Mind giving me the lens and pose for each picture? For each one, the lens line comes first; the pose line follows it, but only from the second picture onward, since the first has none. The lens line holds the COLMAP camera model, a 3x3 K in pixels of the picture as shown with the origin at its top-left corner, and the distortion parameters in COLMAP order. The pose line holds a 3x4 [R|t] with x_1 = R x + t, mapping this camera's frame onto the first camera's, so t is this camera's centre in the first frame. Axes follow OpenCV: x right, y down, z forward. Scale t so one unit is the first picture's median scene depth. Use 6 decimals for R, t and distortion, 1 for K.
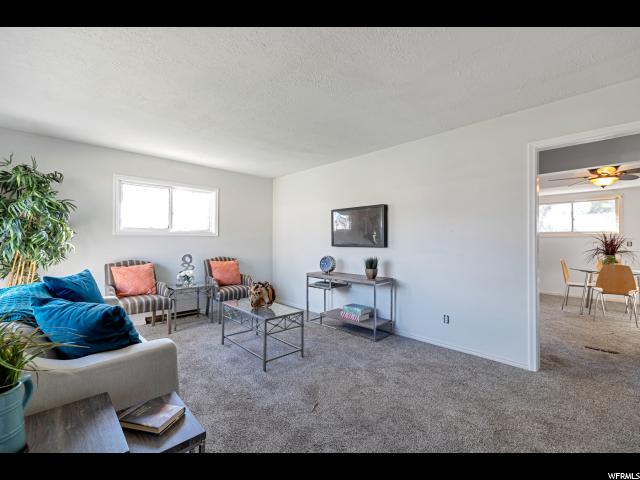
lens RADIAL K [[276.7, 0, 321.6], [0, 276.7, 240.4], [0, 0, 1]] dist [0.001316, 0.000065]
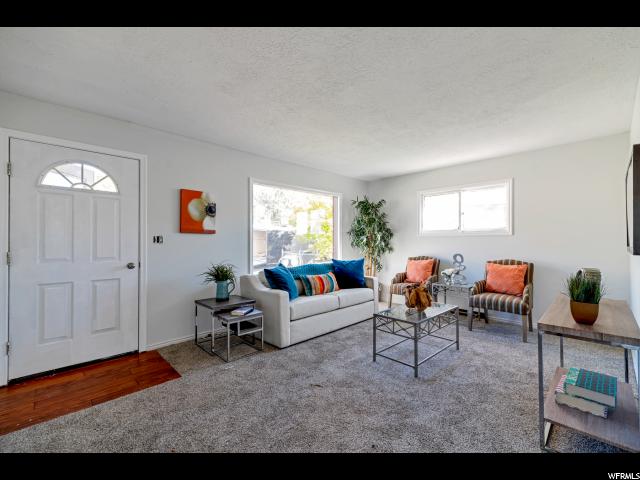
lens RADIAL K [[276.7, 0, 321.3], [0, 276.7, 237.5], [0, 0, 1]] dist [0.001316, 0.000065]
pose [[0.009036, -0.013583, -0.999867, 0.569714], [0.004543, 0.999898, -0.013542, 0.001420], [0.999949, -0.004420, 0.009097, 0.508793]]
